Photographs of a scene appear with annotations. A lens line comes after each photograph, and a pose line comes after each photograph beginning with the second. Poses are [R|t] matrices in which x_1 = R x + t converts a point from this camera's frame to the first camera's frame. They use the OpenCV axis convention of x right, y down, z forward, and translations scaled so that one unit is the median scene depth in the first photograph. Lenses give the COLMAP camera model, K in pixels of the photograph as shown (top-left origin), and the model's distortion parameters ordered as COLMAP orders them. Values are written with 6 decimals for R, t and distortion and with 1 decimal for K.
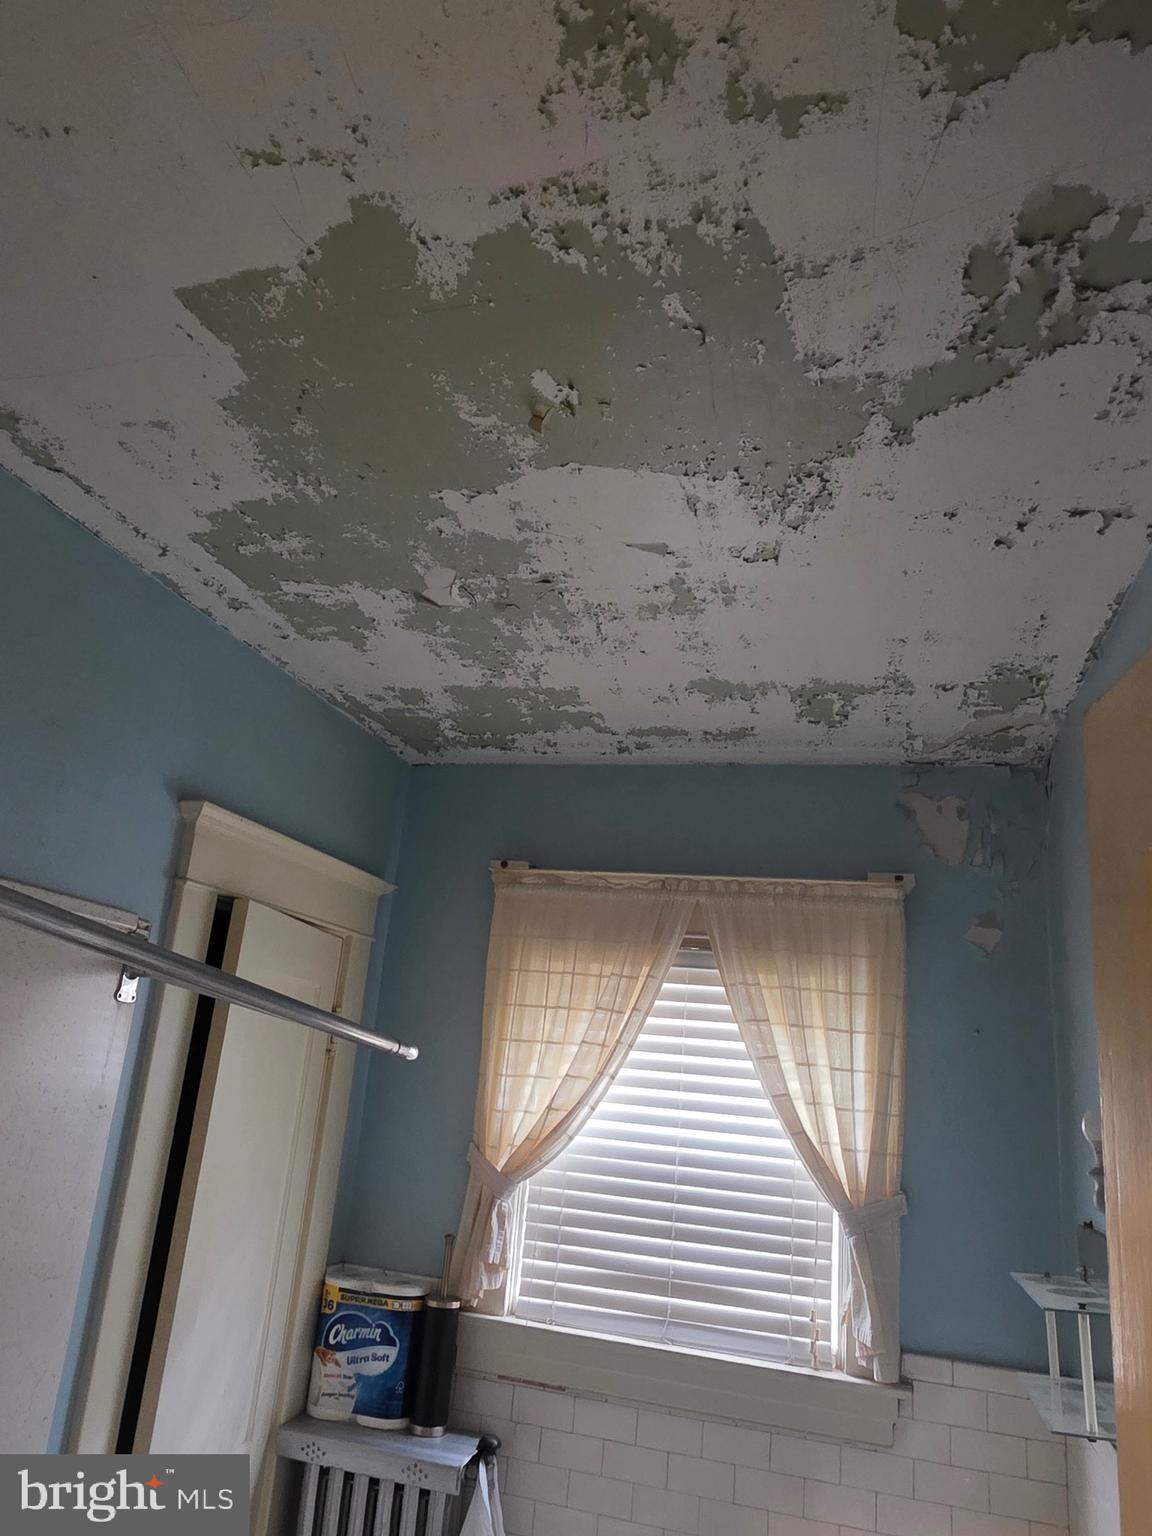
lens RADIAL K [[1024.4, 0, 564.4], [0, 1024.4, 788.1], [0, 0, 1]] dist [0.006756, -0.003005]
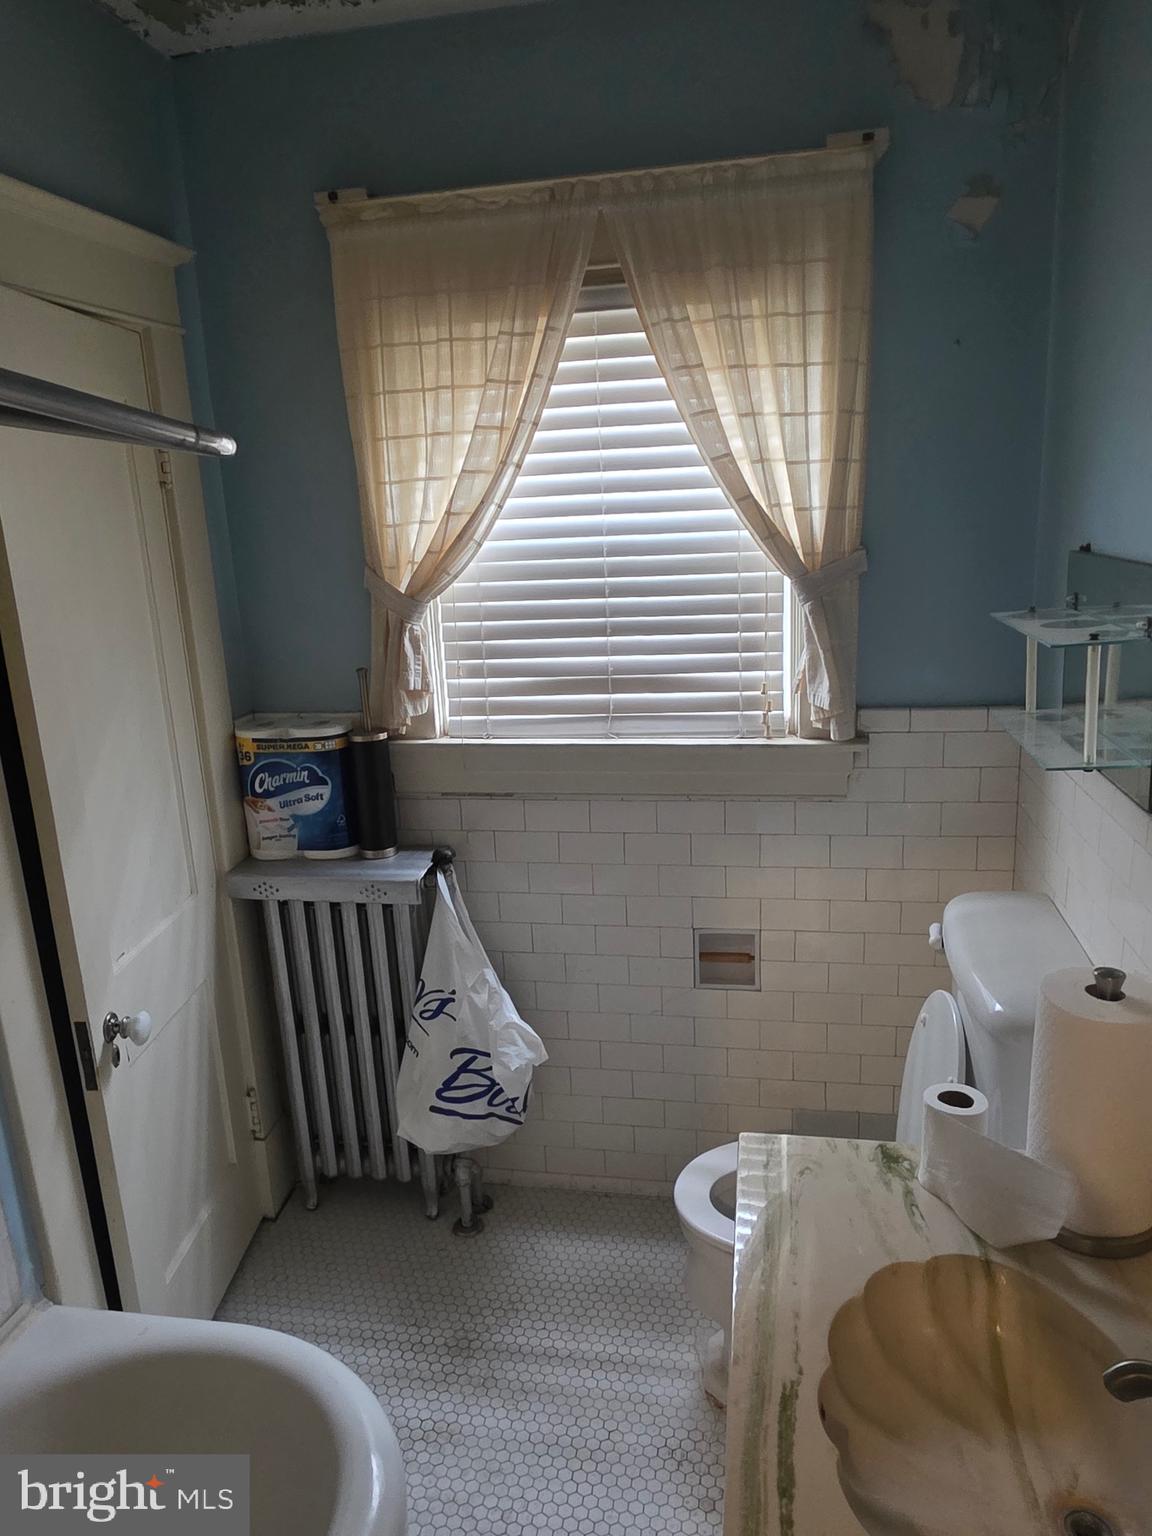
lens RADIAL K [[1024.4, 0, 564.4], [0, 1024.4, 788.1], [0, 0, 1]] dist [0.006756, -0.003005]
pose [[0.986422, -0.156595, 0.049500, 0.002171], [0.106972, 0.841324, 0.529841, 0.071148], [-0.124616, -0.517351, 0.846651, 0.172555]]
